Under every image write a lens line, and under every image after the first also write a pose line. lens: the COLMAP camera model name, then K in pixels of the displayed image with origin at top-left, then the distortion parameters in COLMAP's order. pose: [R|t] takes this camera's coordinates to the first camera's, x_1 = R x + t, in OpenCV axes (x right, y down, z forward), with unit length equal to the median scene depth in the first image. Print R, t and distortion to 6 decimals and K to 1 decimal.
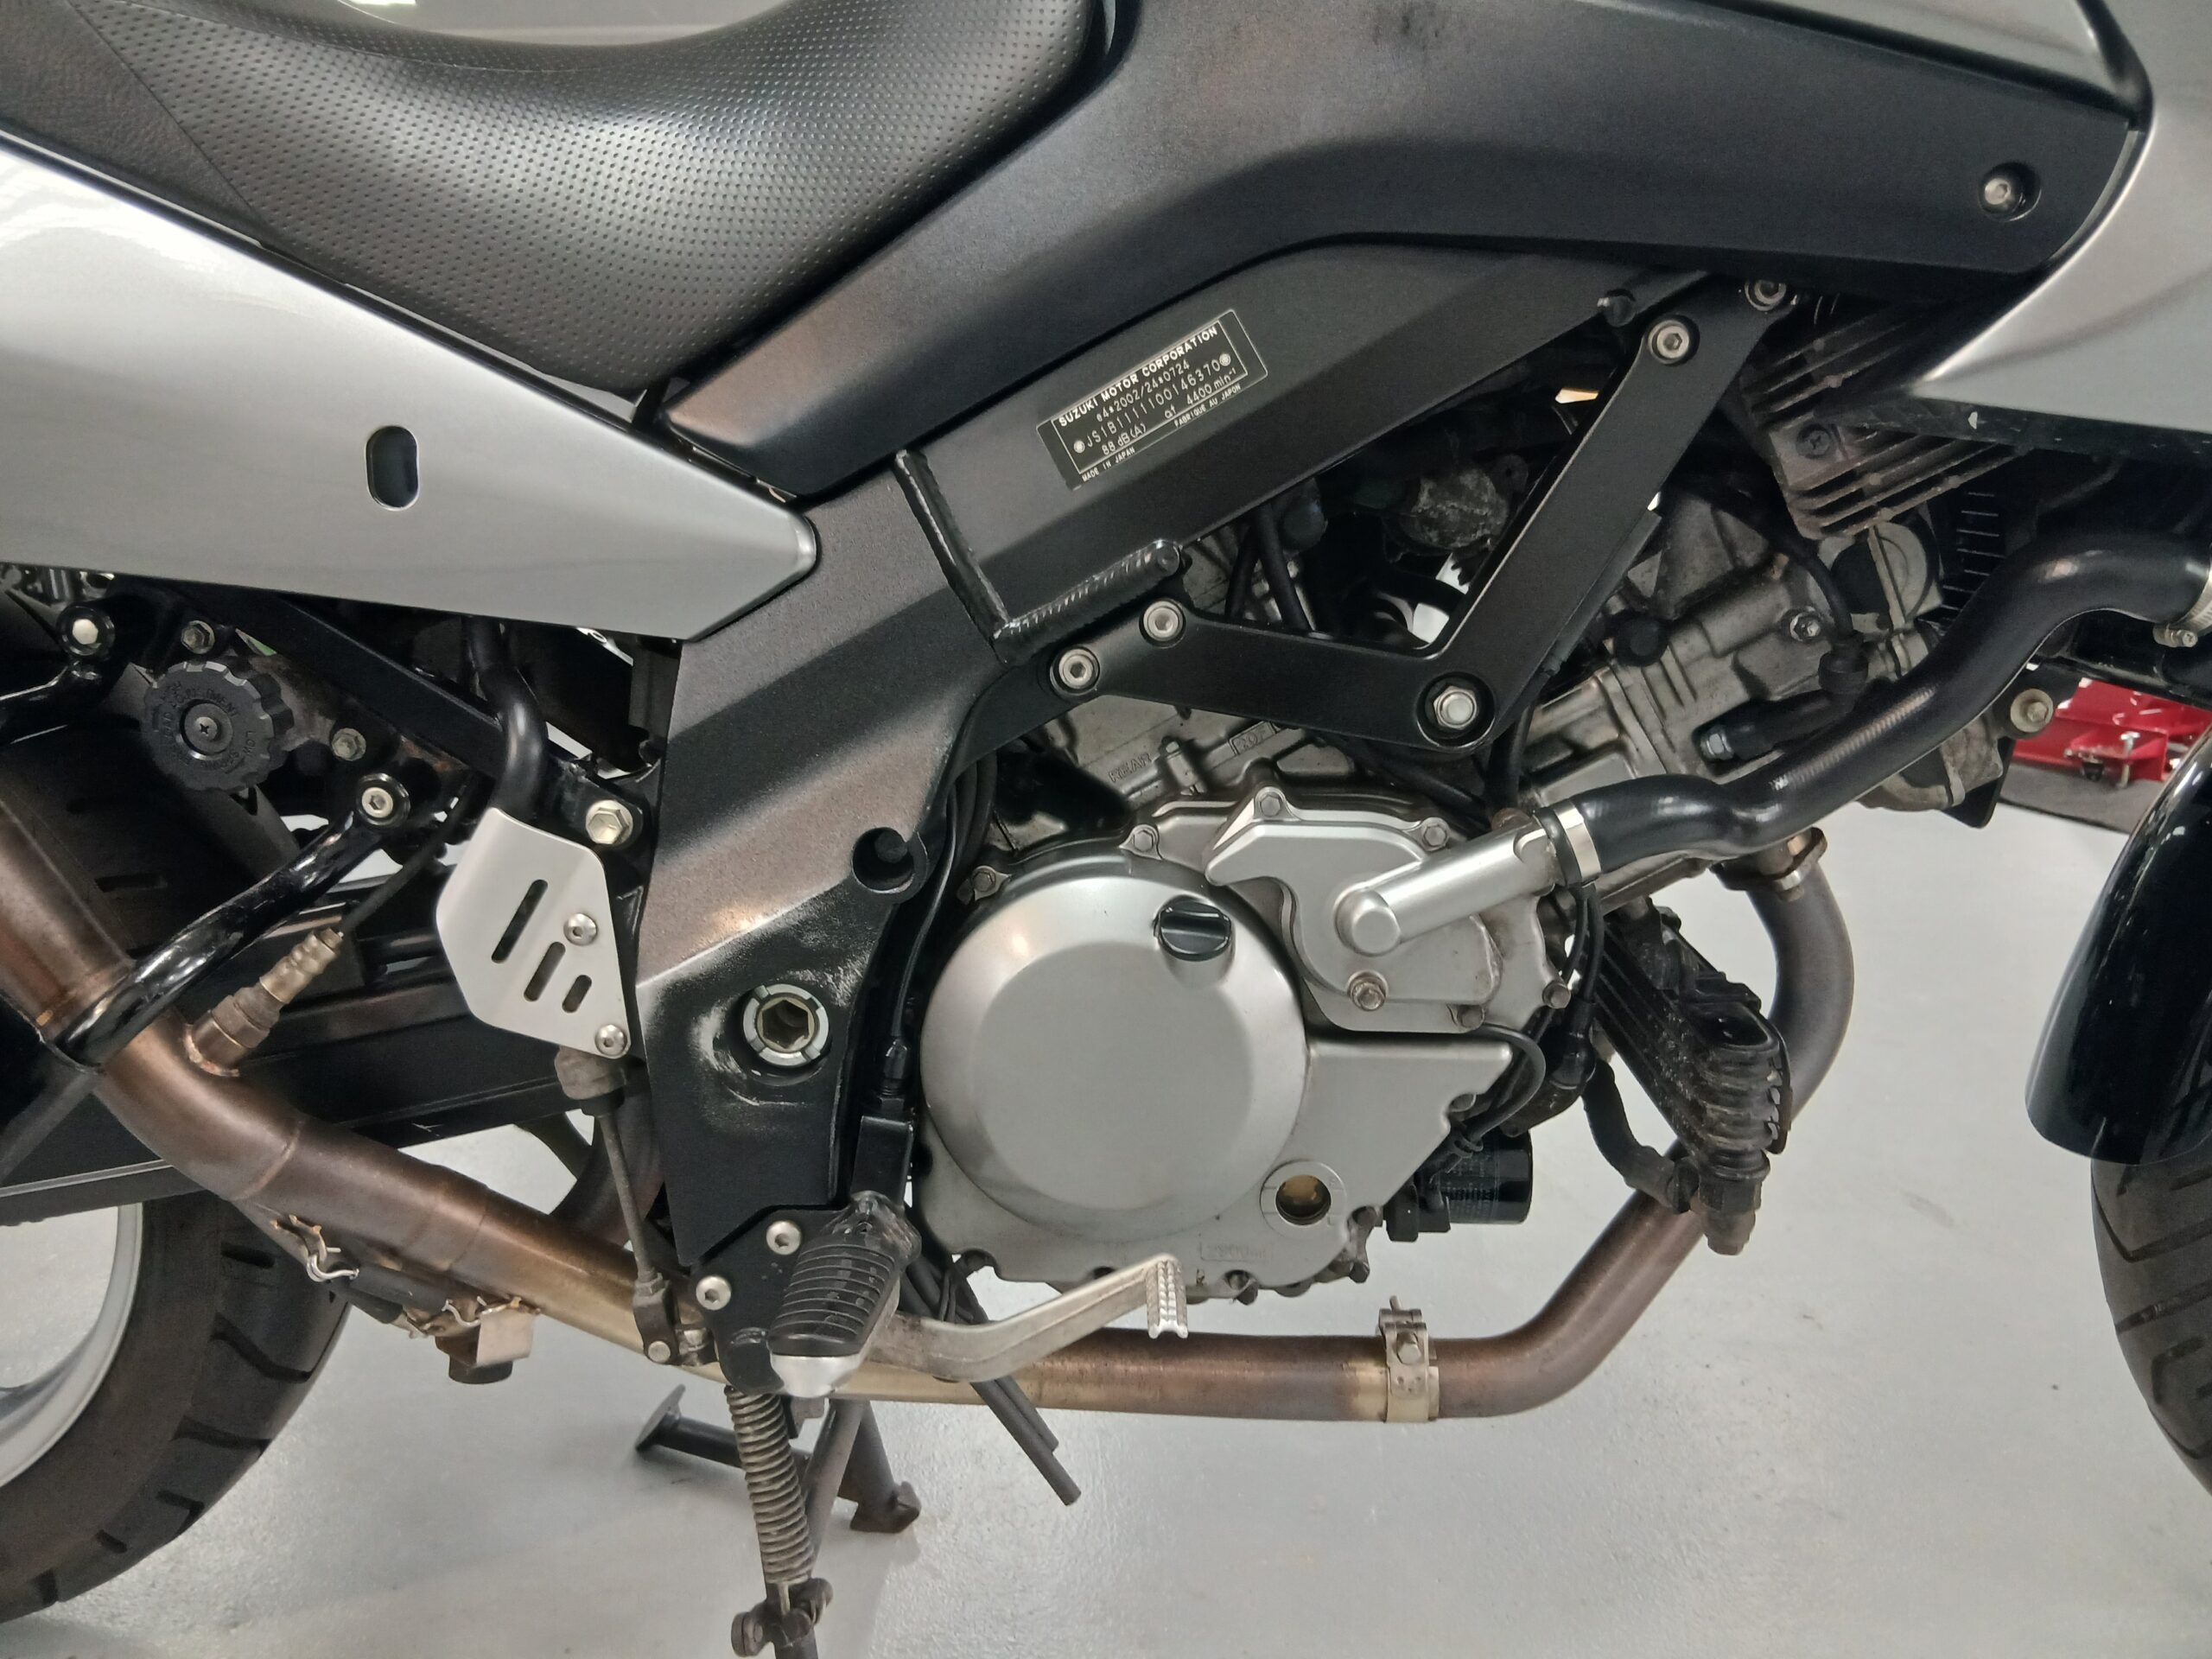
lens RADIAL K [[1720.6, 0, 1090.0], [0, 1720.6, 841.1], [0, 0, 1]] dist [0.114503, -0.240348]
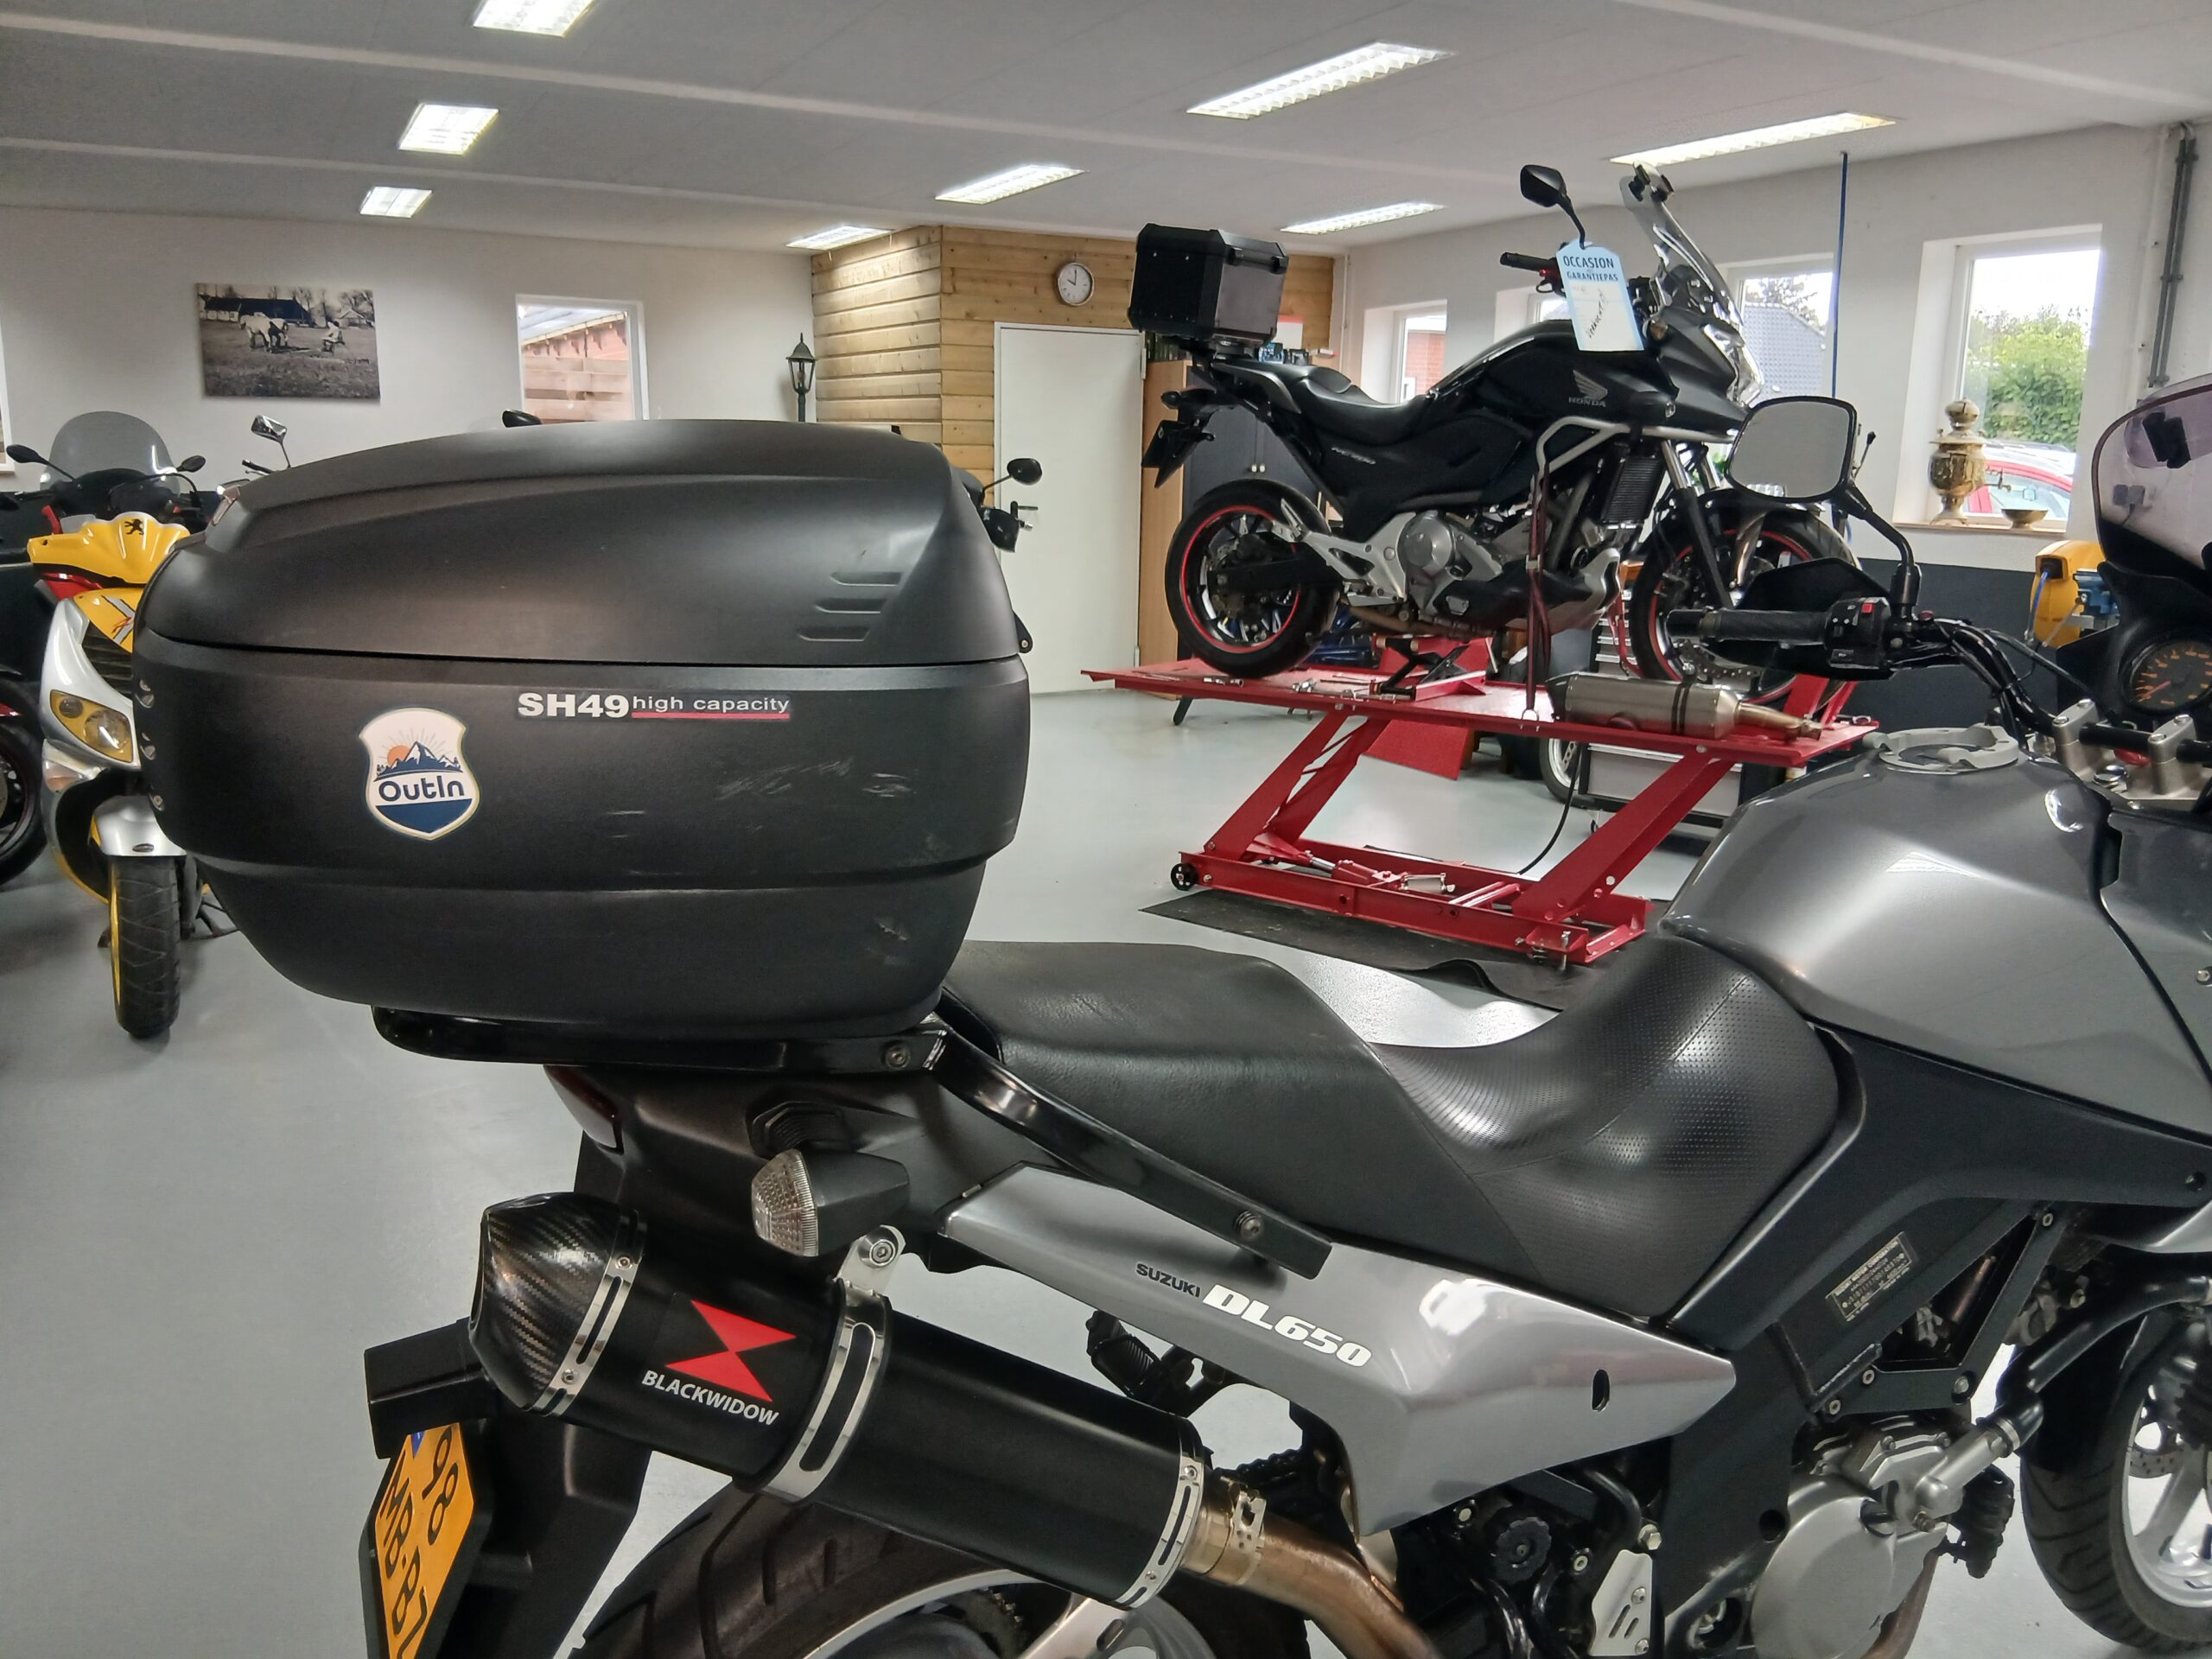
lens RADIAL K [[1711.7, 0, 1106.0], [0, 1711.7, 829.5], [0, 0, 1]] dist [0.094584, -0.194966]
pose [[0.895939, -0.065705, 0.439291, -1.500931], [0.070697, 0.997485, 0.005007, -0.784095], [-0.438515, 0.026570, 0.898331, -0.419782]]
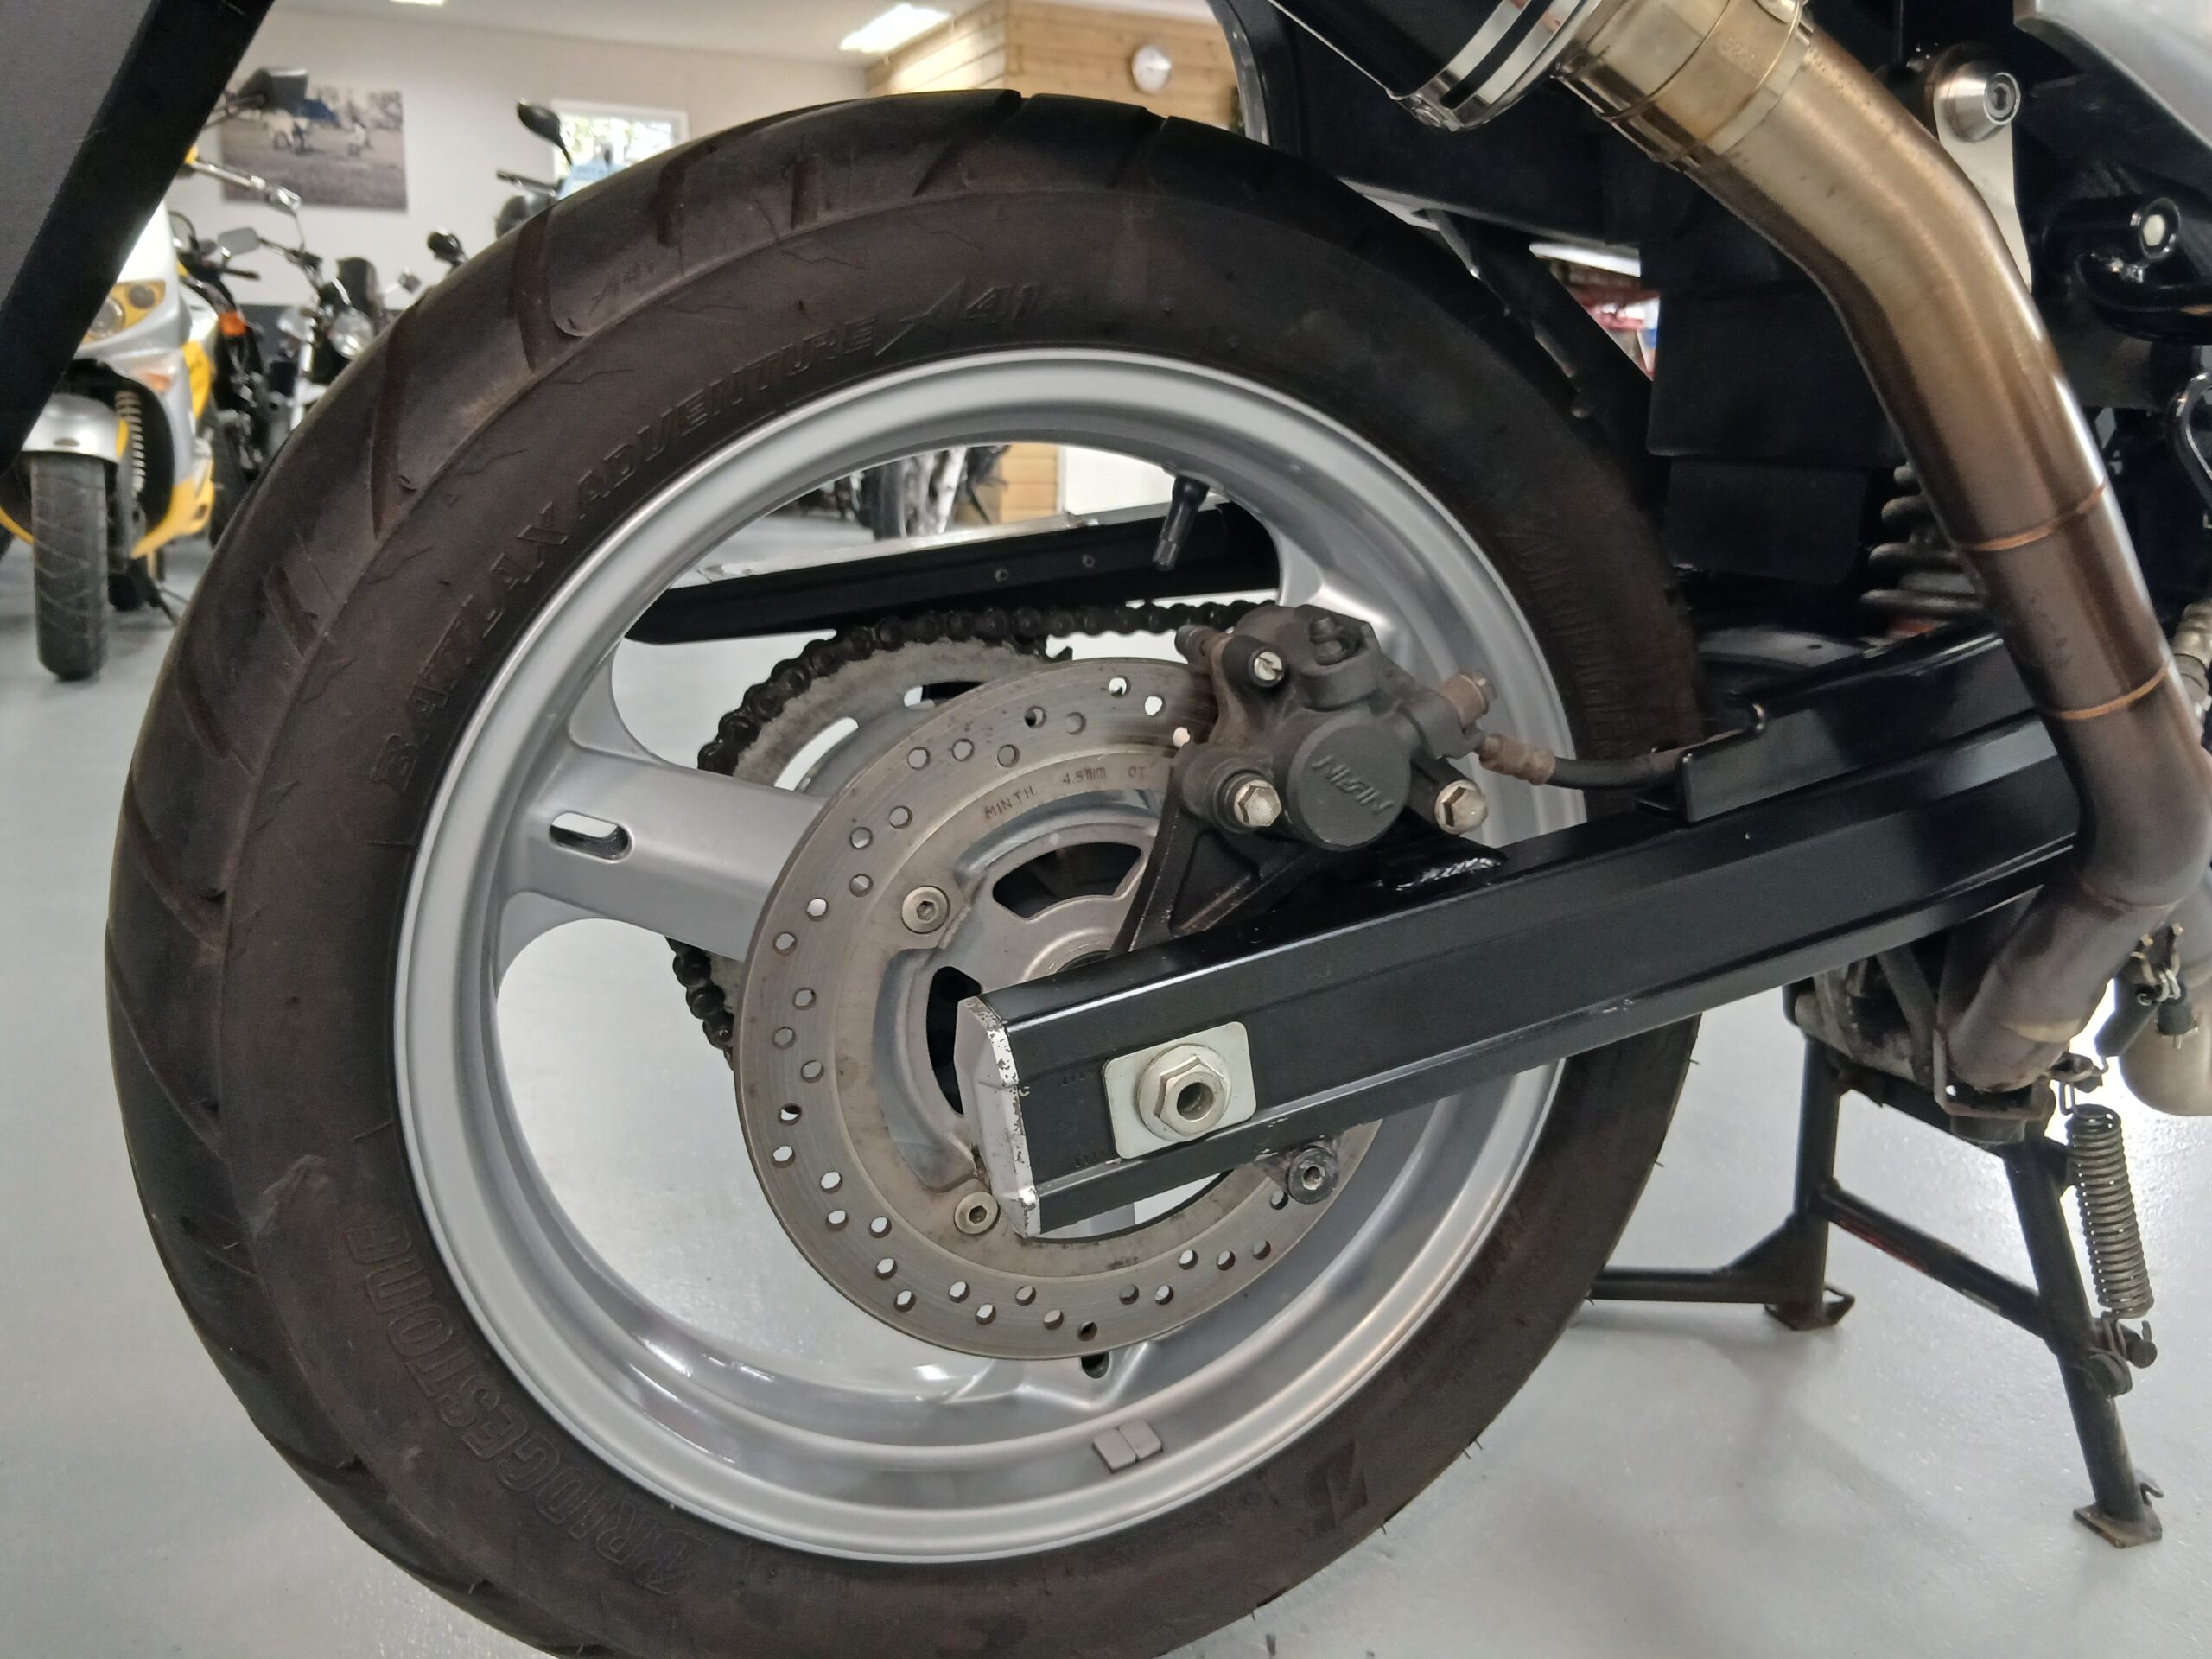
lens RADIAL K [[1720.6, 0, 1090.0], [0, 1720.6, 841.1], [0, 0, 1]] dist [0.114503, -0.240348]
pose [[0.914059, -0.060576, 0.401031, -1.275962], [0.058341, 0.998138, 0.017795, 0.117793], [-0.401362, 0.007131, 0.915892, 0.392169]]
